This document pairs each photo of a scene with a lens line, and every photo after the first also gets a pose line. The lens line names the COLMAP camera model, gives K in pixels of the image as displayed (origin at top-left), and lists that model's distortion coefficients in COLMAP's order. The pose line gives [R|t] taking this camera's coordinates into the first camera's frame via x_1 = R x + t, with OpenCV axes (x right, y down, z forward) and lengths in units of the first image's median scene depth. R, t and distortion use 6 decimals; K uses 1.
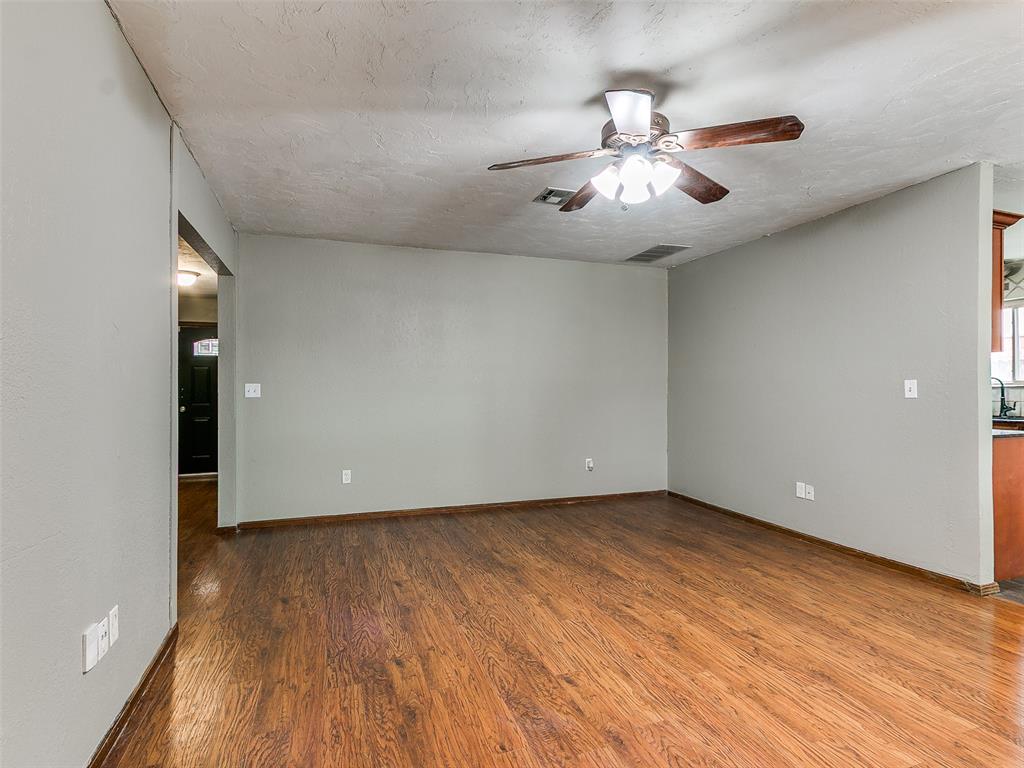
lens RADIAL K [[526.7, 0, 501.6], [0, 526.7, 392.5], [0, 0, 1]] dist [0.004435, -0.002940]
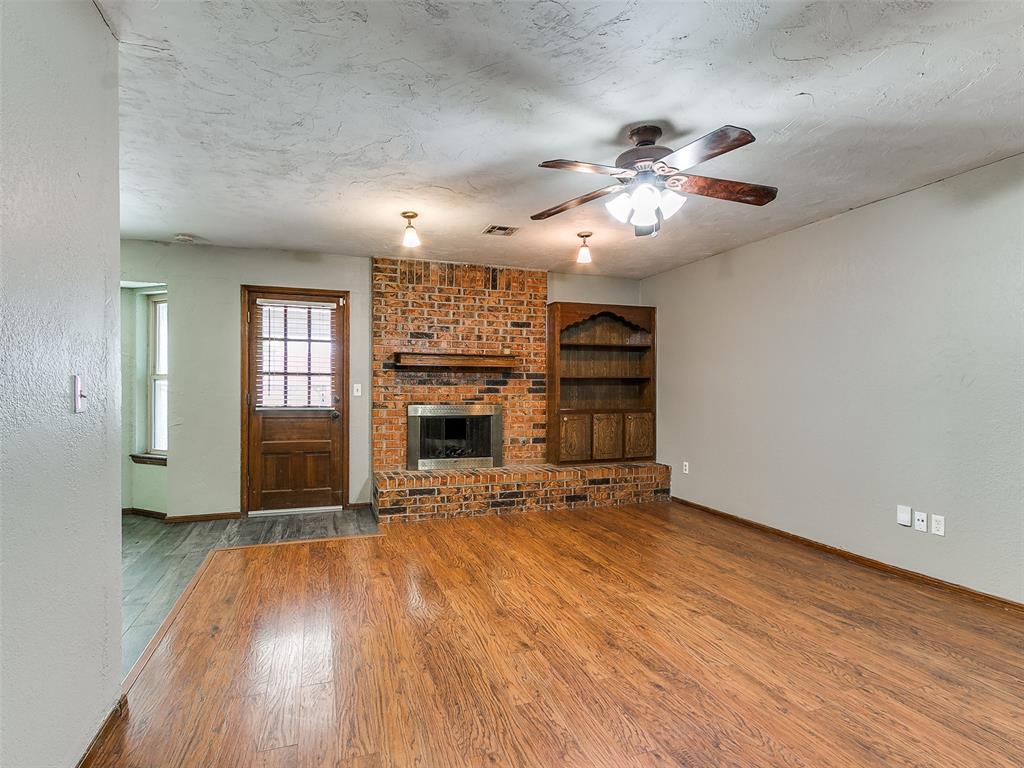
lens RADIAL K [[526.7, 0, 508.7], [0, 526.7, 391.5], [0, 0, 1]] dist [0.004435, -0.002940]
pose [[-0.999929, 0.002201, -0.011705, 0.492893], [0.002139, 0.999983, 0.005332, -0.012382], [0.011717, 0.005307, -0.999917, 1.869827]]
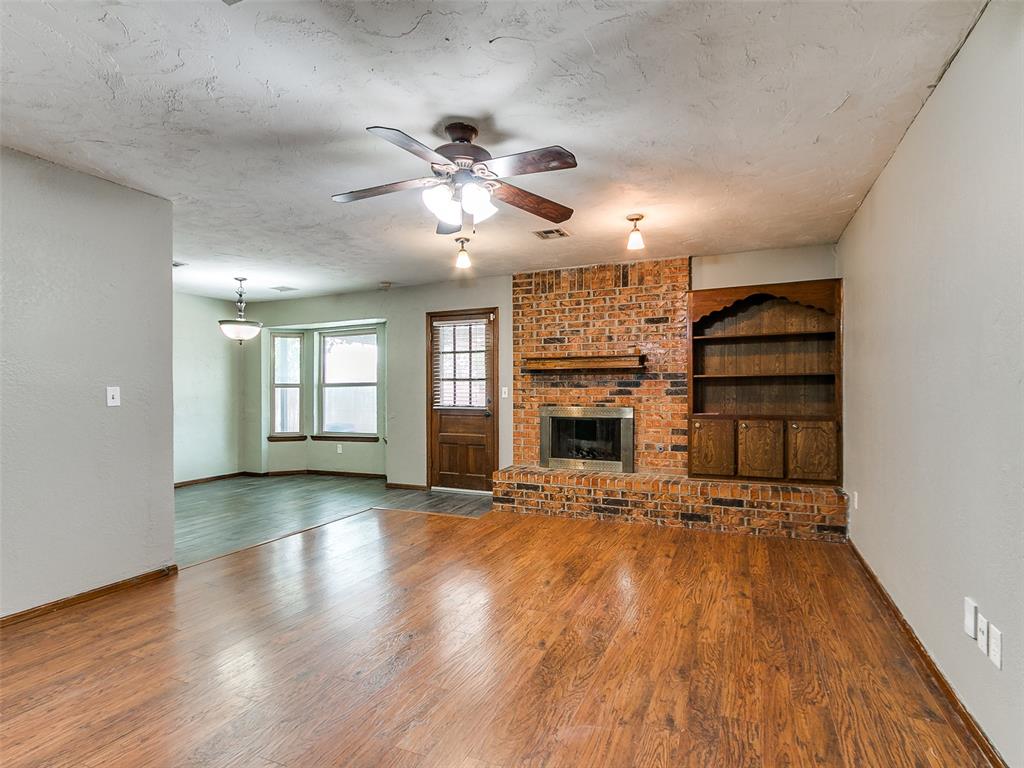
lens RADIAL K [[526.7, 0, 518.9], [0, 526.7, 391.2], [0, 0, 1]] dist [0.004435, -0.002940]
pose [[-0.745082, 0.007308, 0.666933, -0.498130], [0.008629, 0.999962, -0.001317, -0.010356], [-0.666917, 0.004773, -0.745117, 1.535549]]
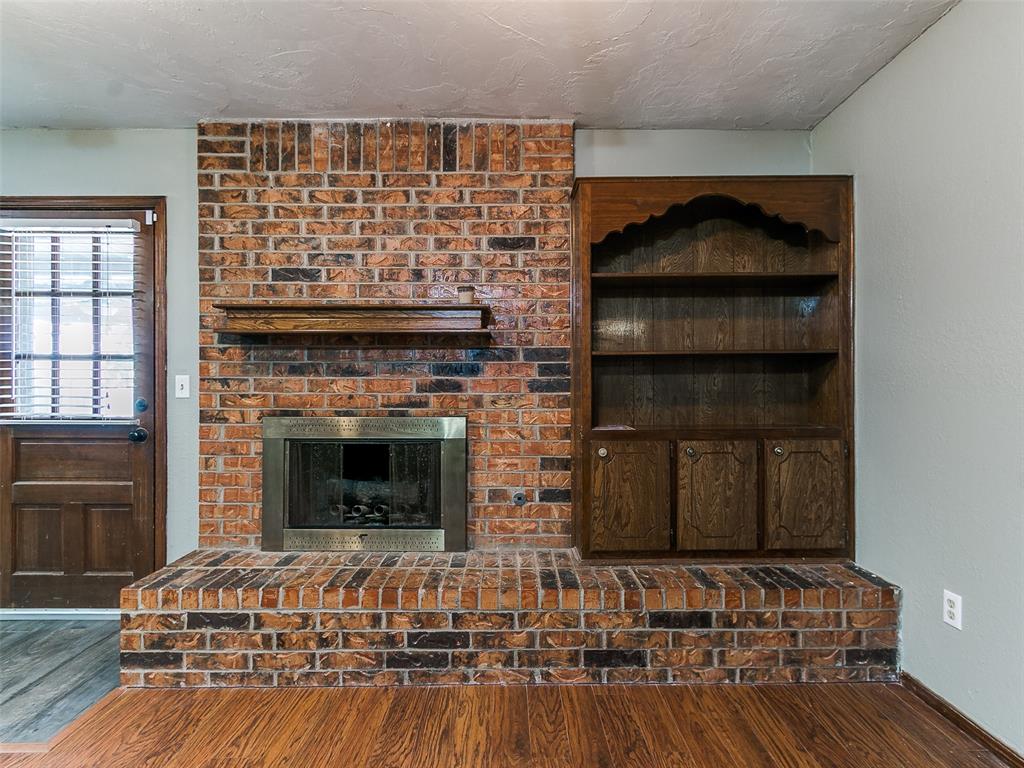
lens RADIAL K [[526.7, 0, 512.4], [0, 526.7, 389.7], [0, 0, 1]] dist [0.004435, -0.002940]
pose [[-0.948956, 0.007487, 0.315319, 0.110364], [0.007615, 0.999971, -0.000825, 0.003098], [-0.315316, 0.001618, -0.948986, 0.675928]]
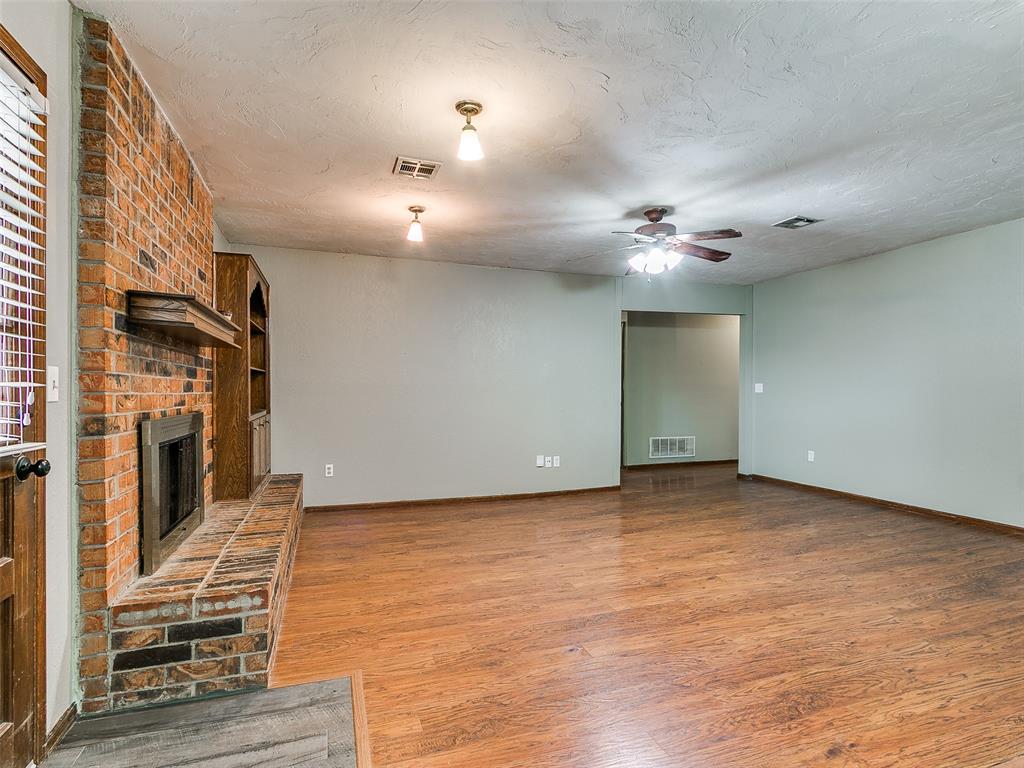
lens RADIAL K [[526.7, 0, 508.7], [0, 526.7, 388.1], [0, 0, 1]] dist [0.004435, -0.002940]
pose [[0.004160, 0.002000, -0.999989, 1.674630], [-0.002296, 0.999995, 0.001990, -0.005434], [0.999989, 0.002288, 0.004164, 0.472386]]
